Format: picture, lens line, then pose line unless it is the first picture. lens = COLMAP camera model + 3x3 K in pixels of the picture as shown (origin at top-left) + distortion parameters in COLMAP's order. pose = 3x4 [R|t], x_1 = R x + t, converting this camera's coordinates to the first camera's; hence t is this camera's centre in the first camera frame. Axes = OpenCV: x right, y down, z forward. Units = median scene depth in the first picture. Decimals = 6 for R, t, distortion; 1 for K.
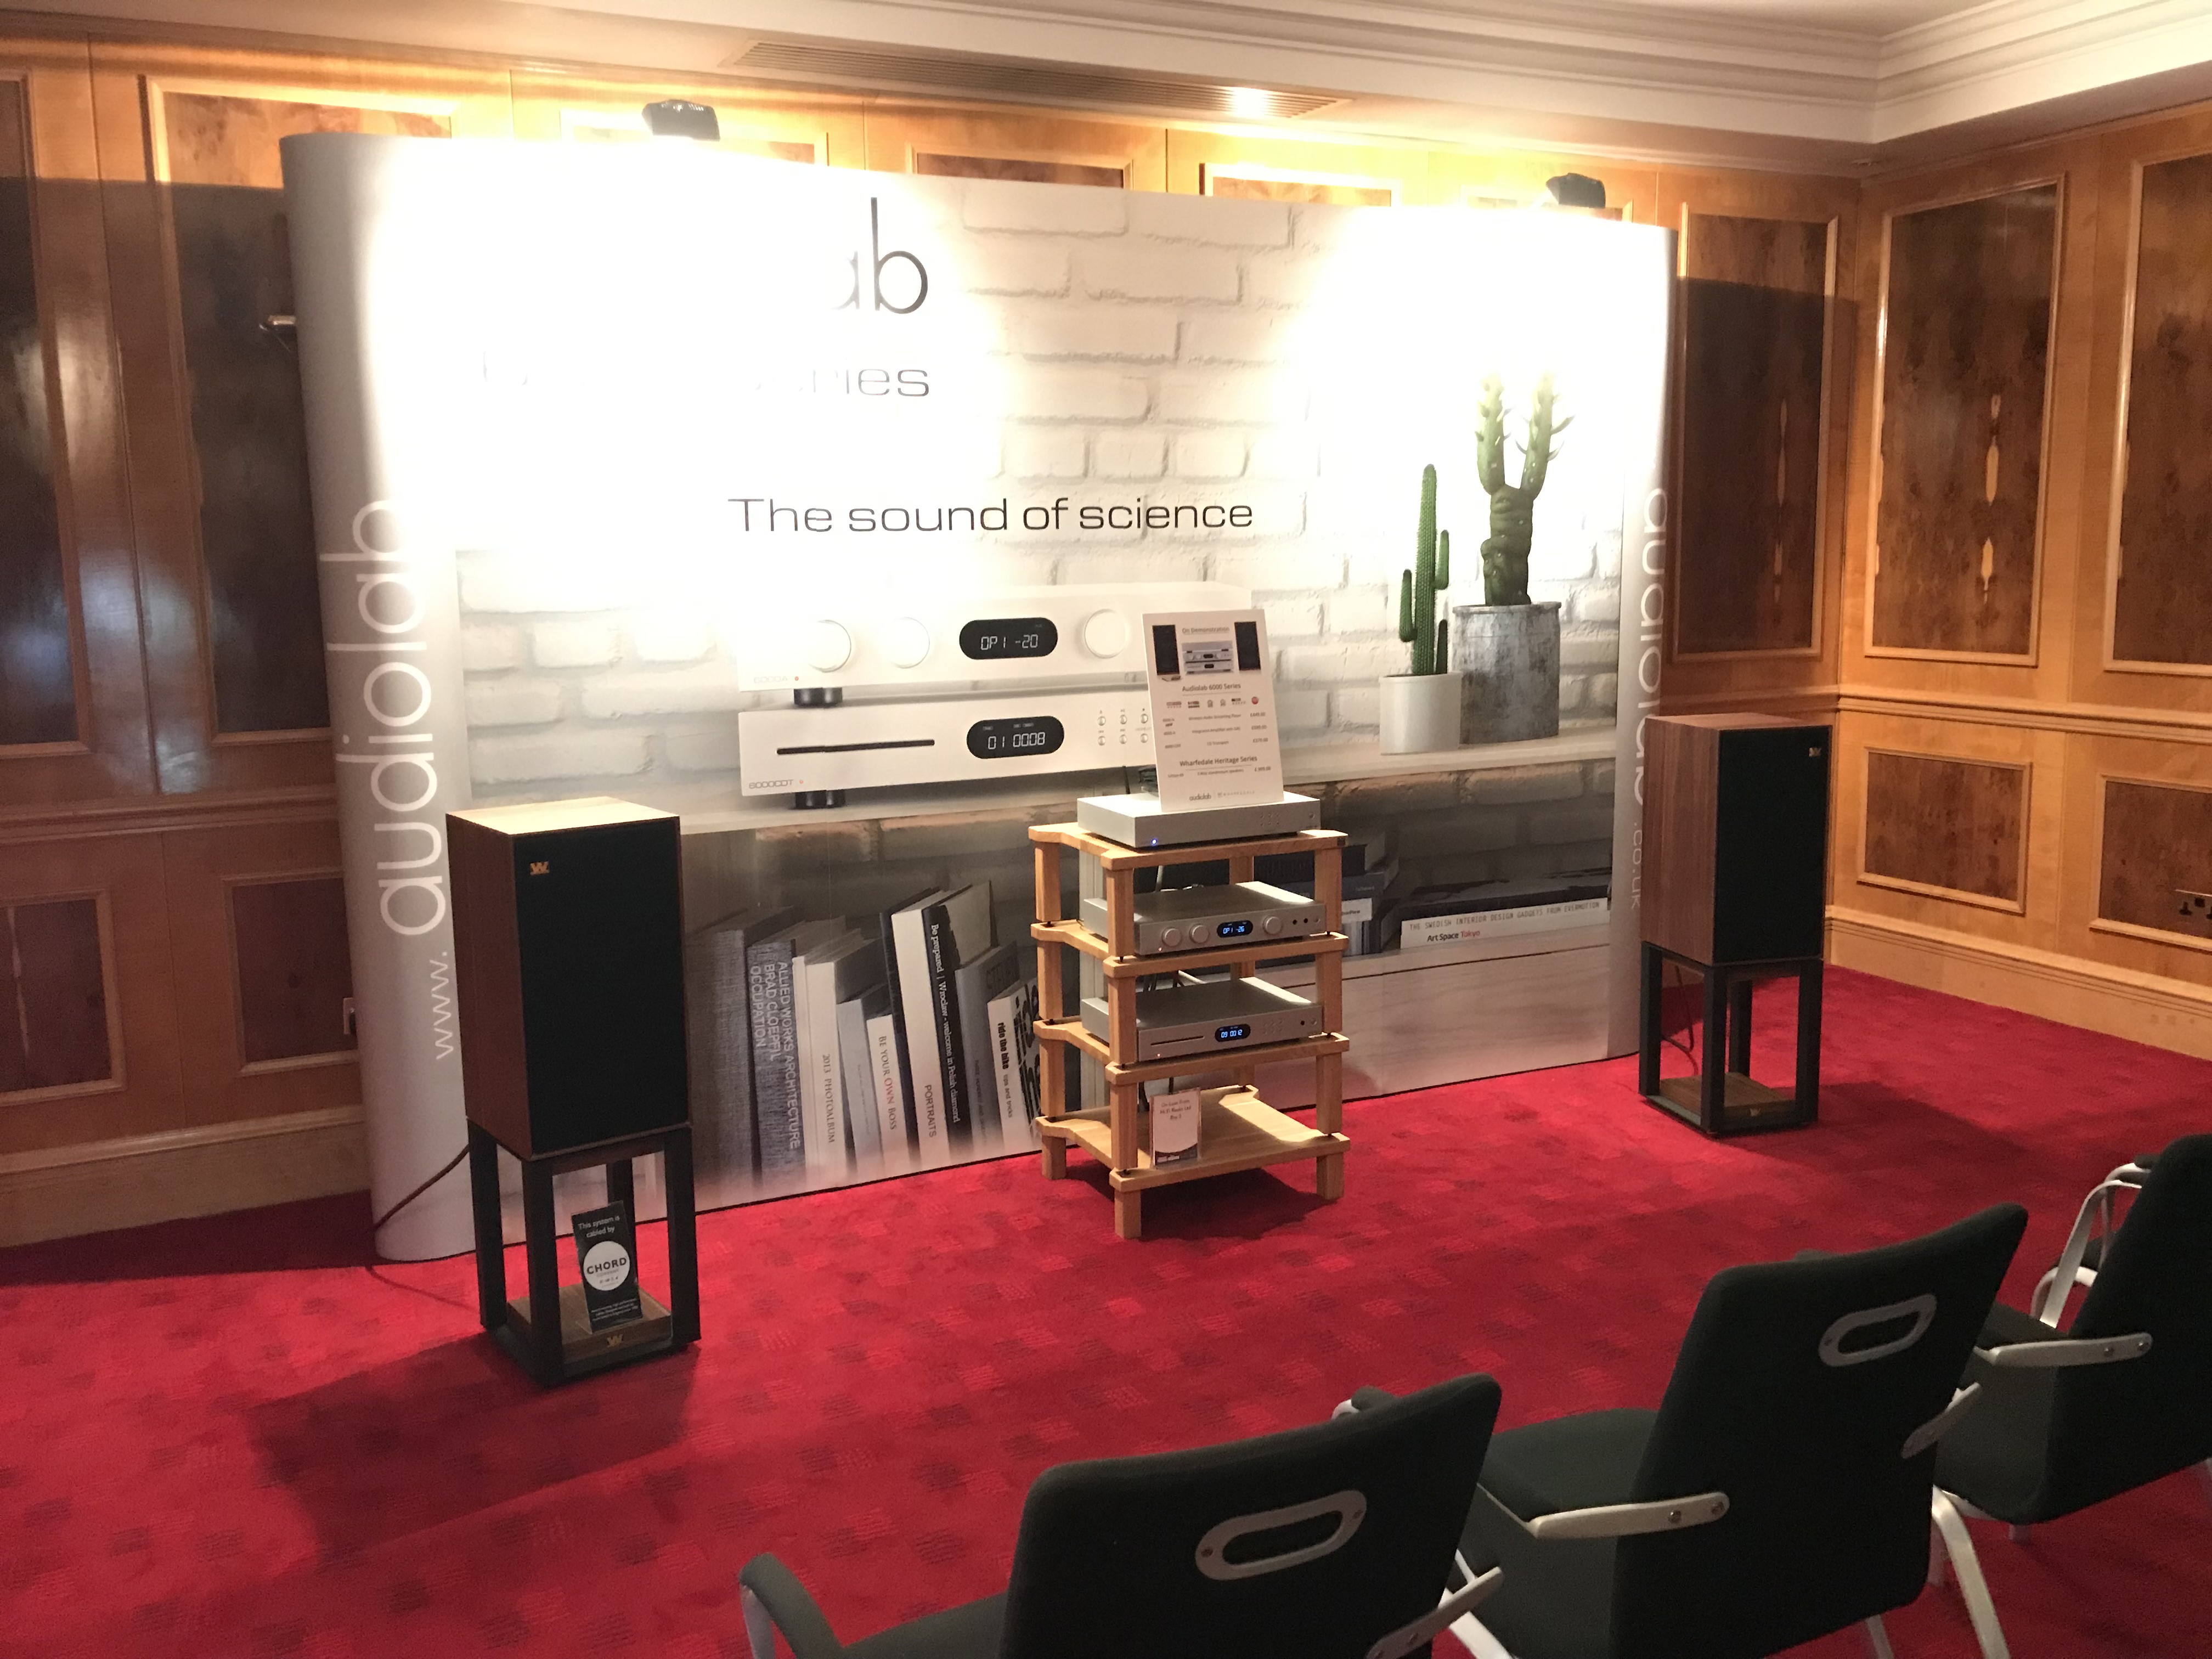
lens RADIAL K [[1826.7, 0, 1109.2], [0, 1826.7, 829.7], [0, 0, 1]] dist [-0.025828, 0.047594]
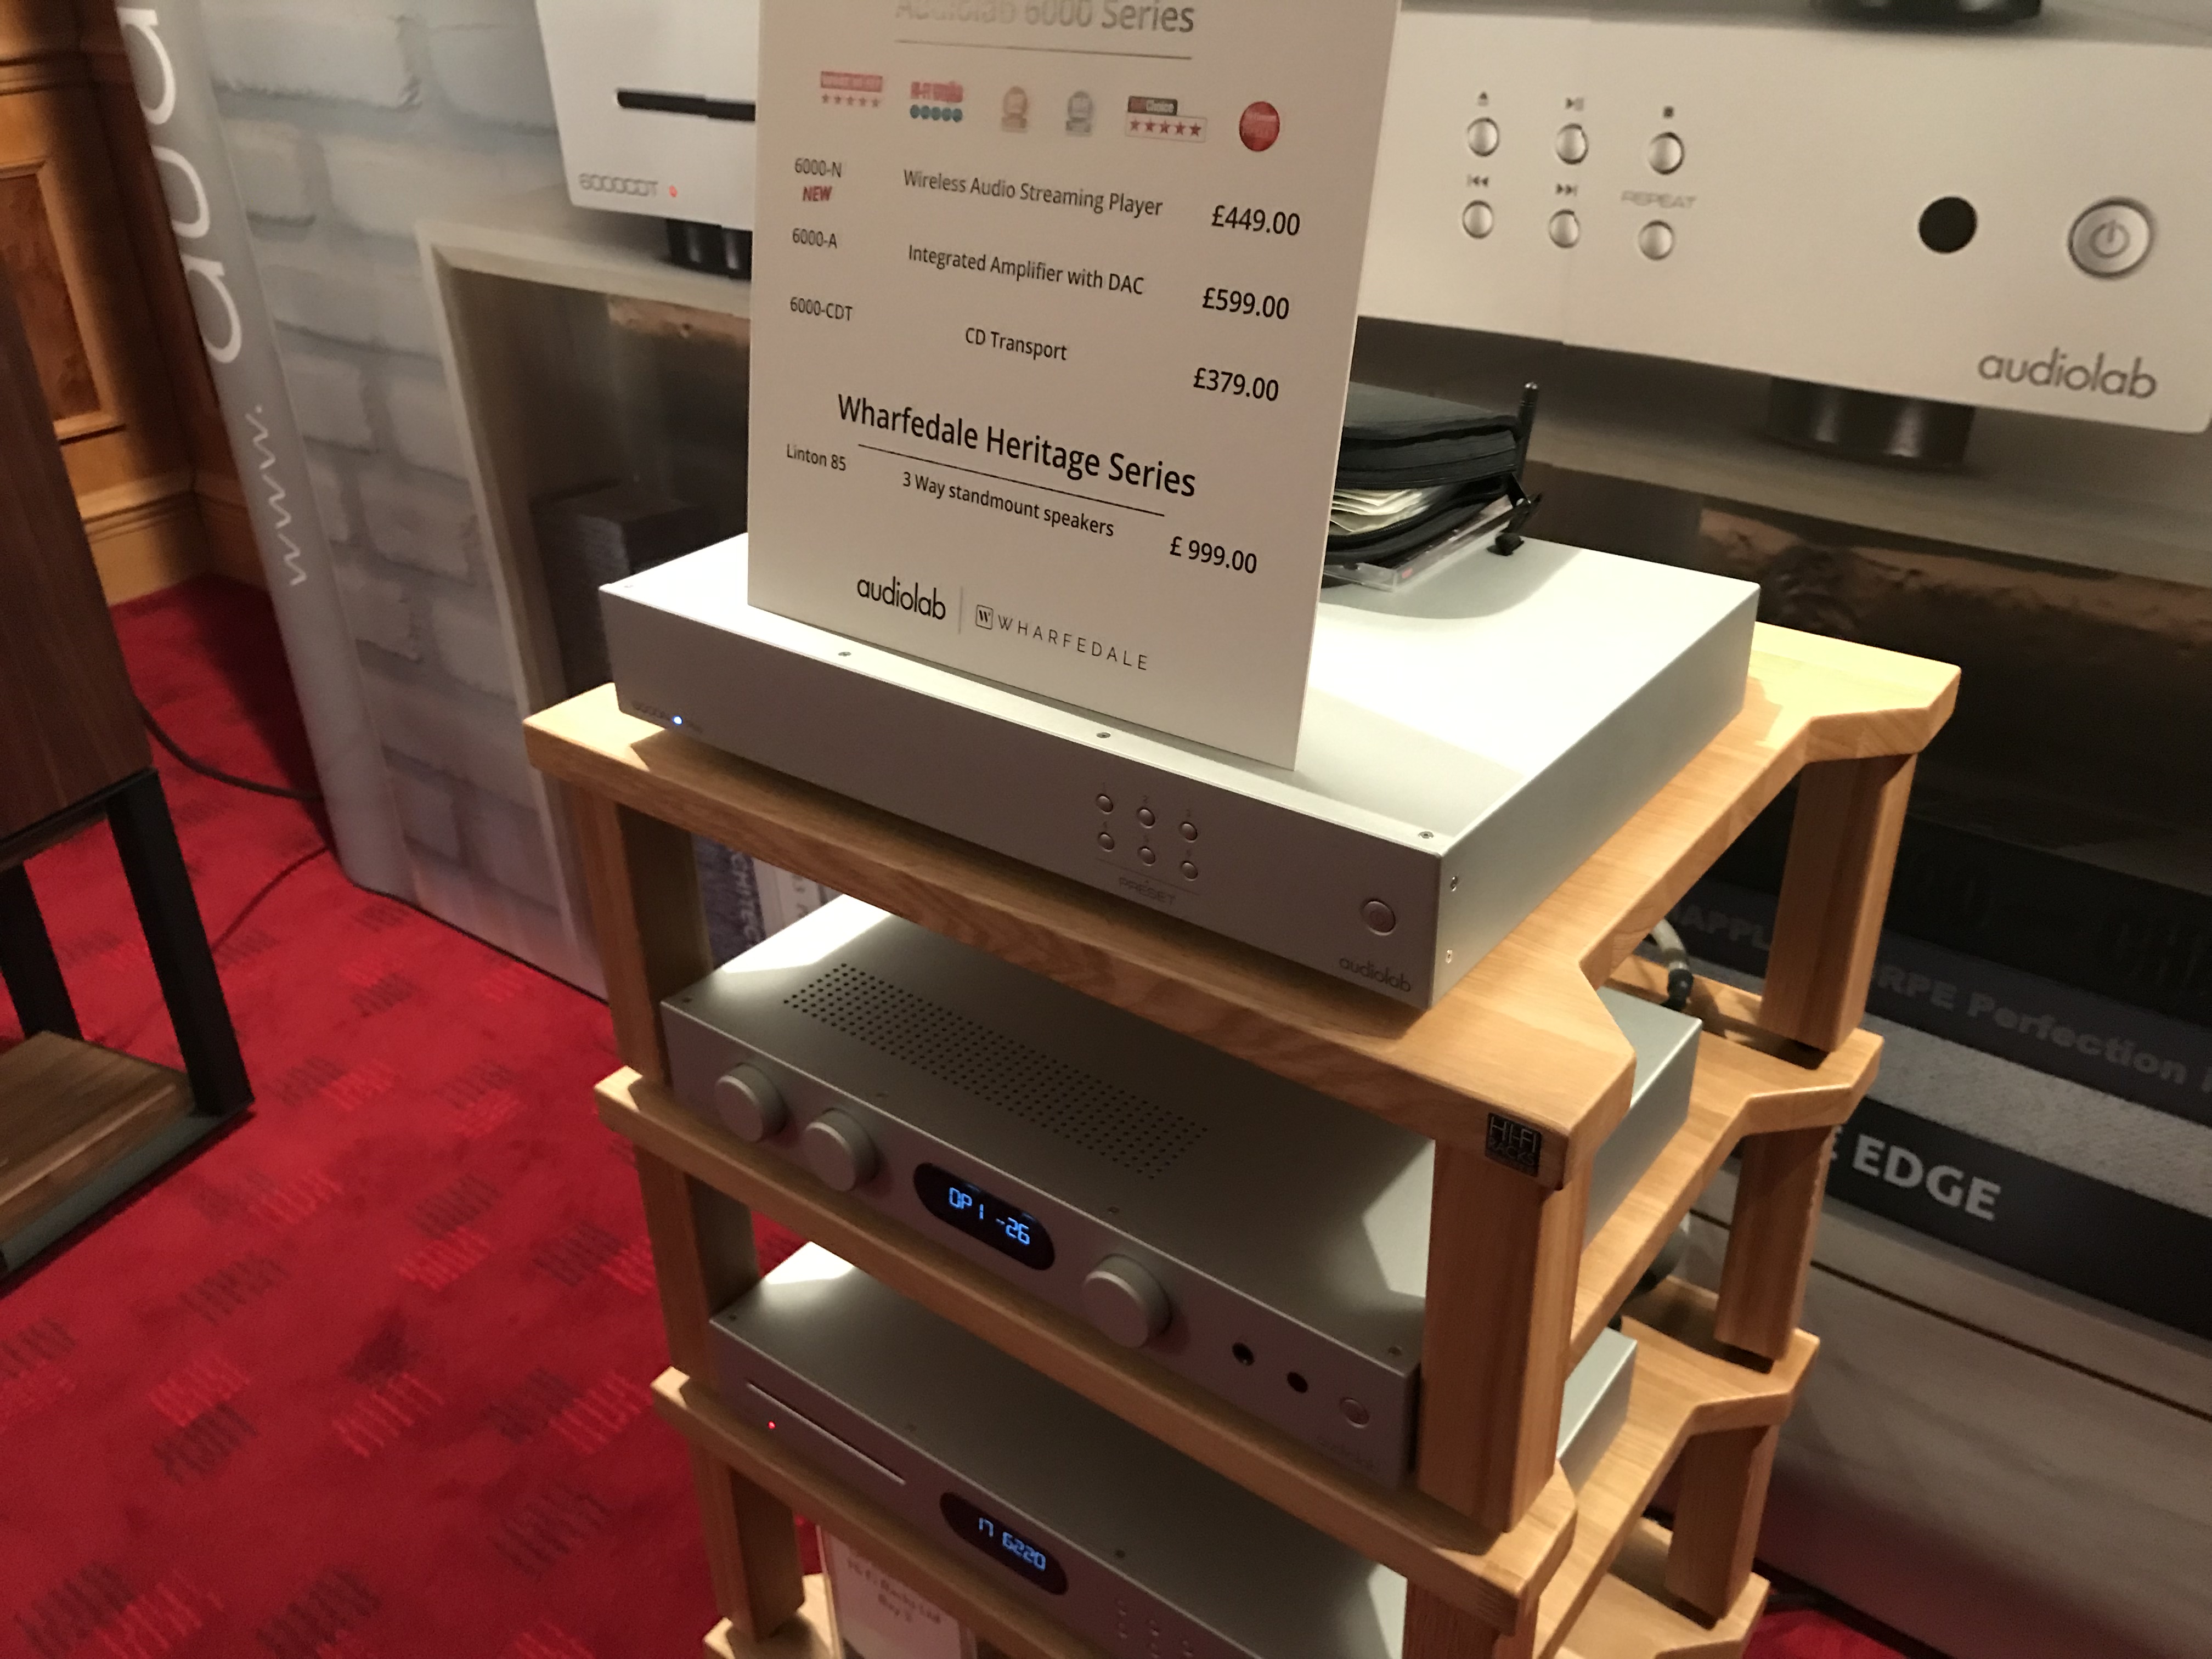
lens RADIAL K [[1826.7, 0, 1105.9], [0, 1826.7, 819.2], [0, 0, 1]] dist [-0.025828, 0.047594]
pose [[0.449230, 0.433783, -0.781041, 0.224724], [-0.121169, 0.895723, 0.427784, -0.083196], [0.885161, -0.097536, 0.454946, 0.912549]]
